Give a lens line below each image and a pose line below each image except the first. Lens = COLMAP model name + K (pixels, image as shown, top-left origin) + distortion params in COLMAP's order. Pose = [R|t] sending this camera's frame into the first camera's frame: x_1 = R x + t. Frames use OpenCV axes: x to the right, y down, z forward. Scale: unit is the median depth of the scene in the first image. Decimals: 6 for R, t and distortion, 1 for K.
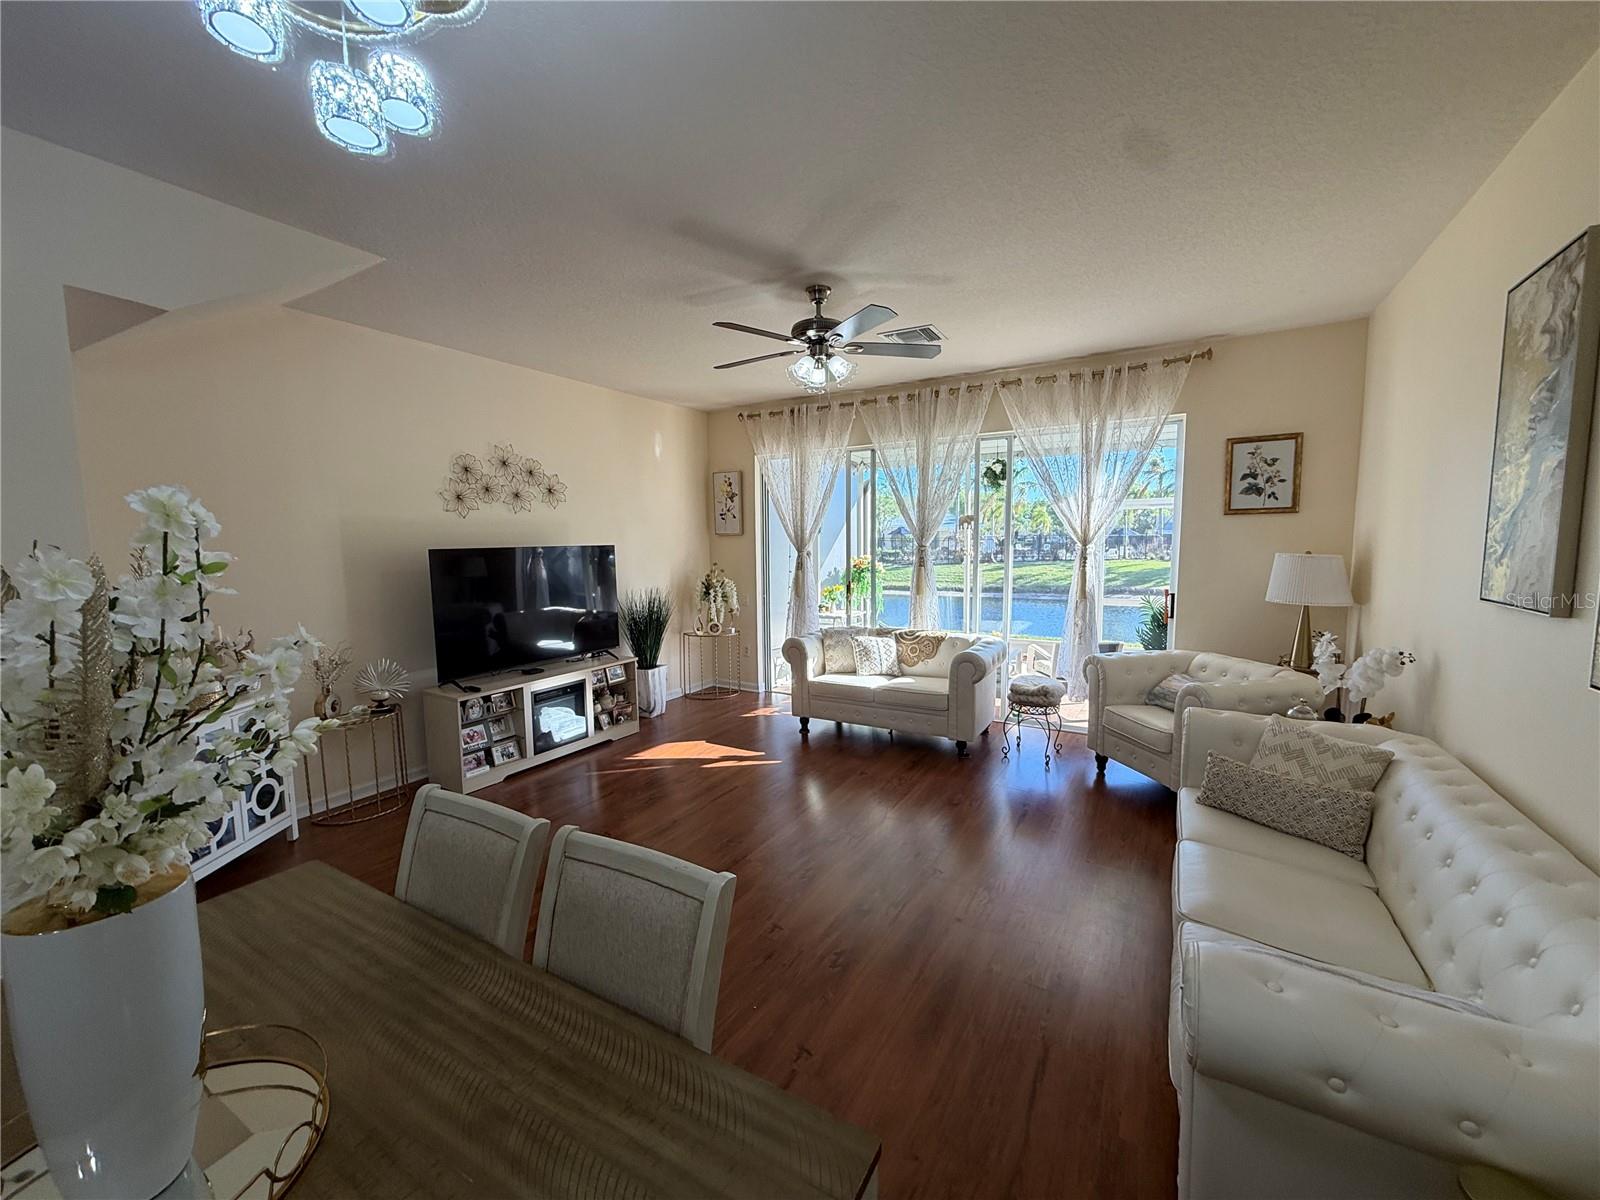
lens RADIAL K [[635.8, 0, 800.5], [0, 635.8, 604.6], [0, 0, 1]] dist [0.000972, -0.000216]
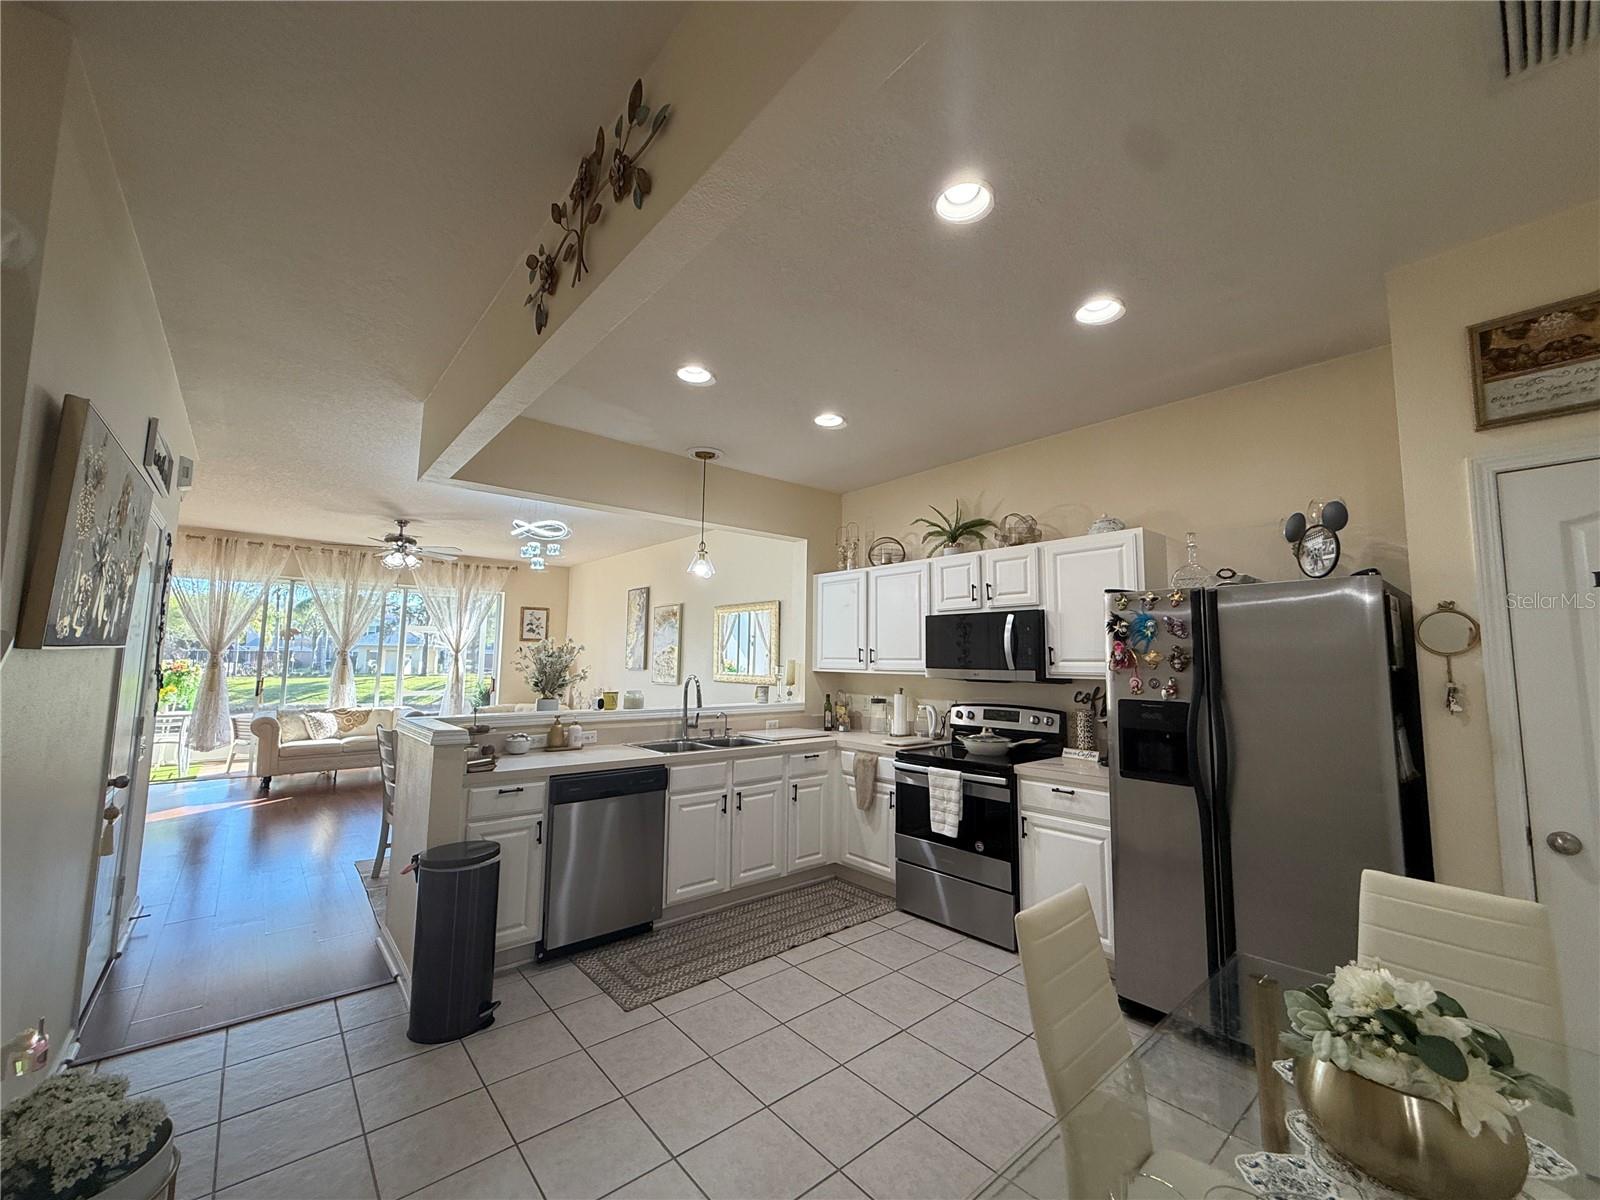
lens RADIAL K [[635.8, 0, 799.5], [0, 635.8, 603.8], [0, 0, 1]] dist [0.000972, -0.000216]
pose [[0.322444, 0.100194, 0.941271, -1.016607], [0.077598, 0.988238, -0.131775, 0.088462], [-0.943403, 0.115531, 0.310877, -0.553909]]
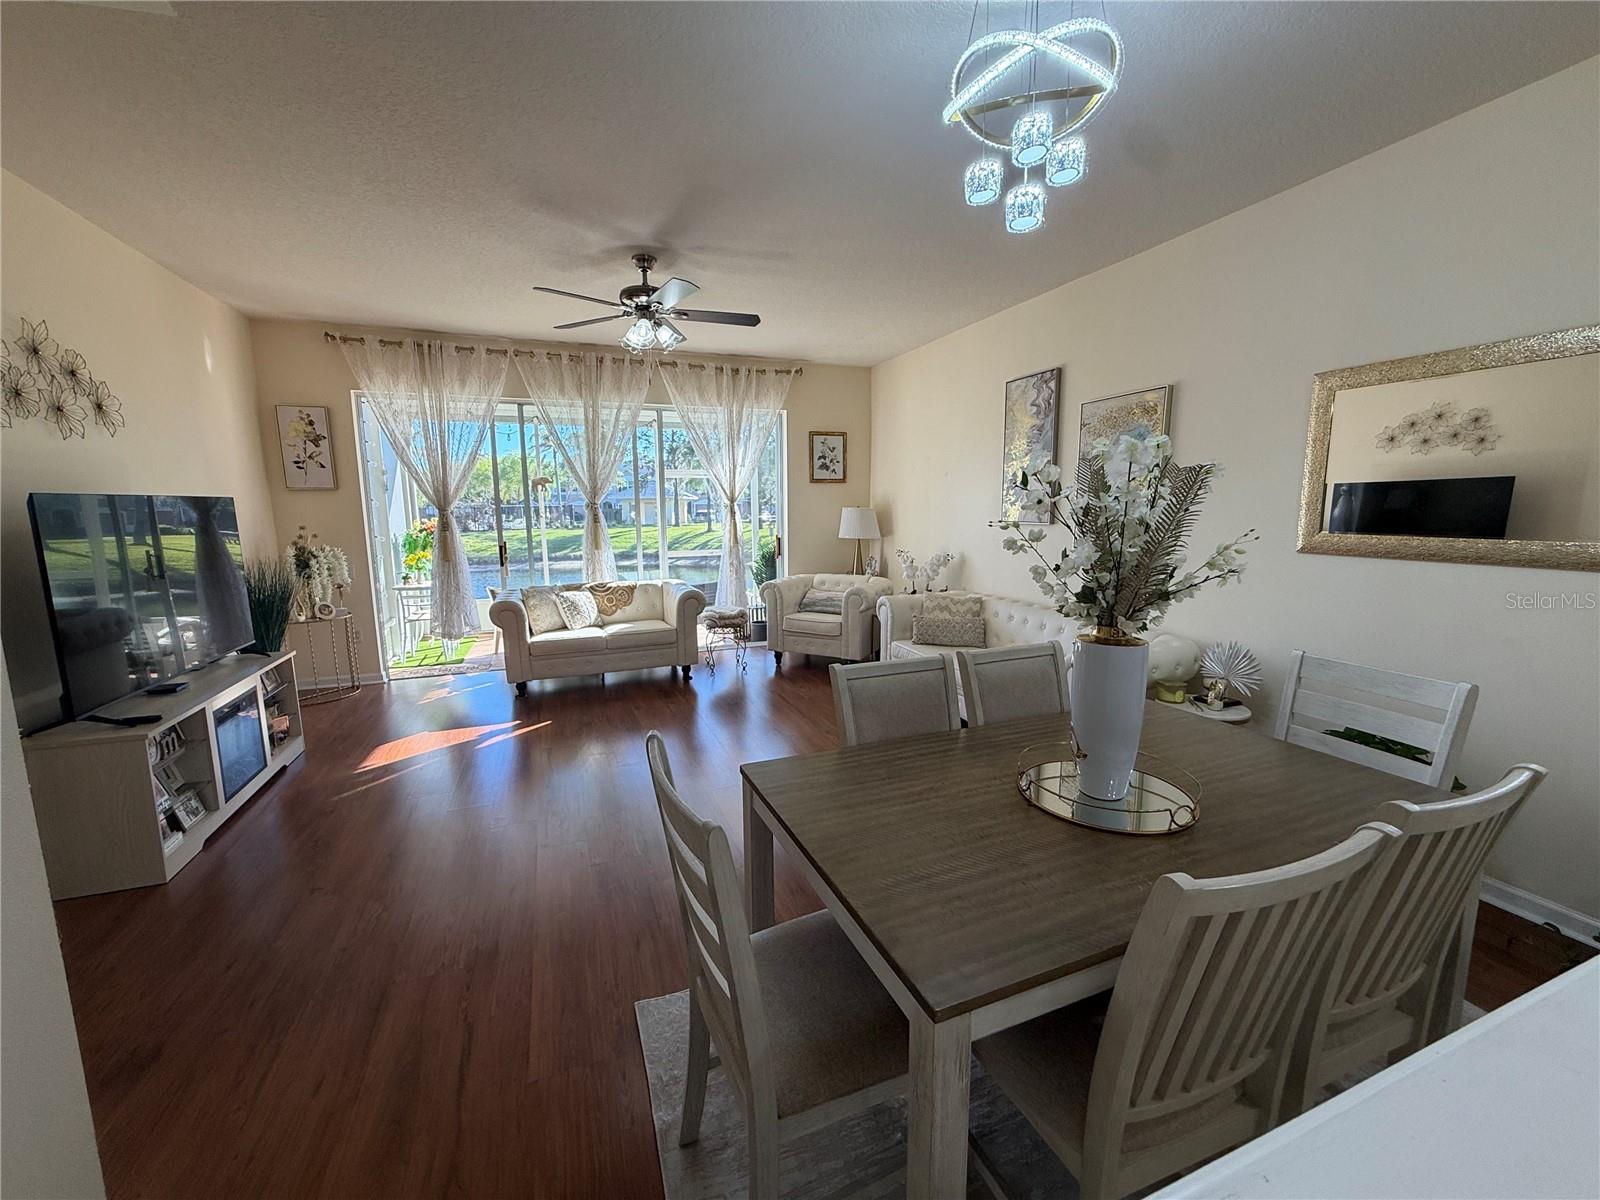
lens RADIAL K [[635.8, 0, 804.3], [0, 635.8, 603.4], [0, 0, 1]] dist [0.000972, -0.000216]
pose [[0.613155, -0.113762, 0.781728, -0.512409], [0.080721, 0.993419, 0.081254, 0.017838], [-0.785828, 0.013280, 0.618303, 0.083453]]
